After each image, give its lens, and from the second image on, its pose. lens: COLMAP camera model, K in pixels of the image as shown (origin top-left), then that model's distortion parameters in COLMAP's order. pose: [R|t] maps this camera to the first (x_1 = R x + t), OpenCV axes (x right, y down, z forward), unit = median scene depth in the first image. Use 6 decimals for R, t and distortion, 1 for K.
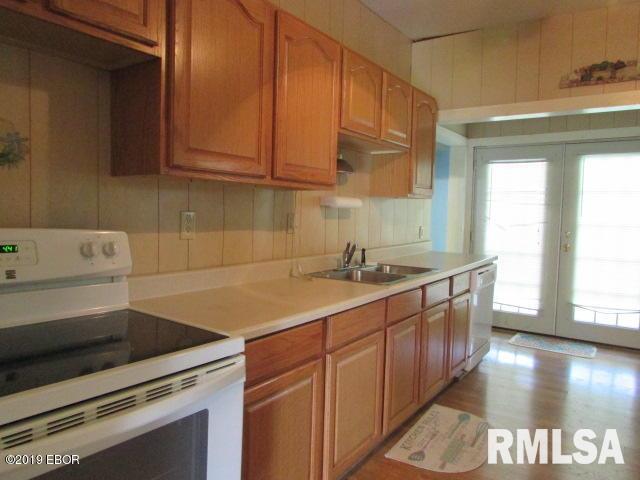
lens RADIAL K [[450.9, 0, 320.0], [0, 450.9, 240.0], [0, 0, 1]] dist [-0.006228, 0.000596]
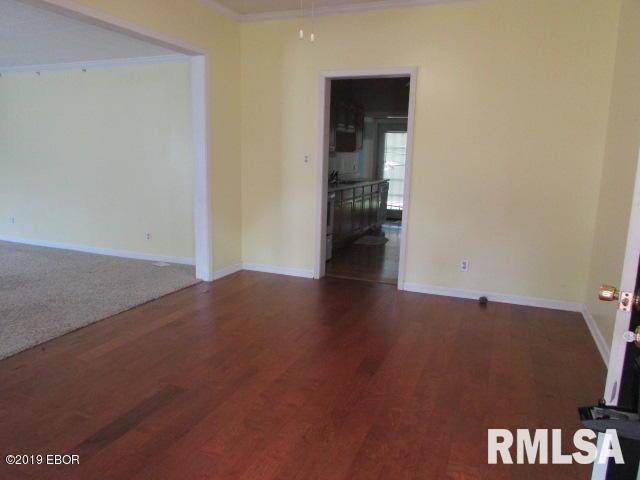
lens RADIAL K [[450.9, 0, 320.0], [0, 450.9, 240.0], [0, 0, 1]] dist [-0.006228, 0.000596]
pose [[0.975309, -0.040928, 0.217019, -0.340973], [0.014418, 0.992381, 0.122361, 0.048956], [-0.220373, -0.116211, 0.968468, -0.873845]]
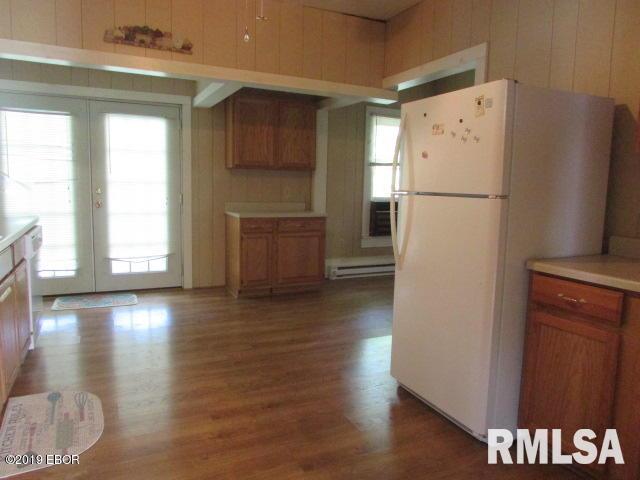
lens RADIAL K [[450.9, 0, 320.0], [0, 450.9, 240.0], [0, 0, 1]] dist [-0.006228, 0.000596]
pose [[0.513982, -0.118360, 0.849596, -0.084163], [0.039661, 0.992655, 0.114296, 0.000482], [-0.856883, -0.025050, 0.514901, 0.057793]]
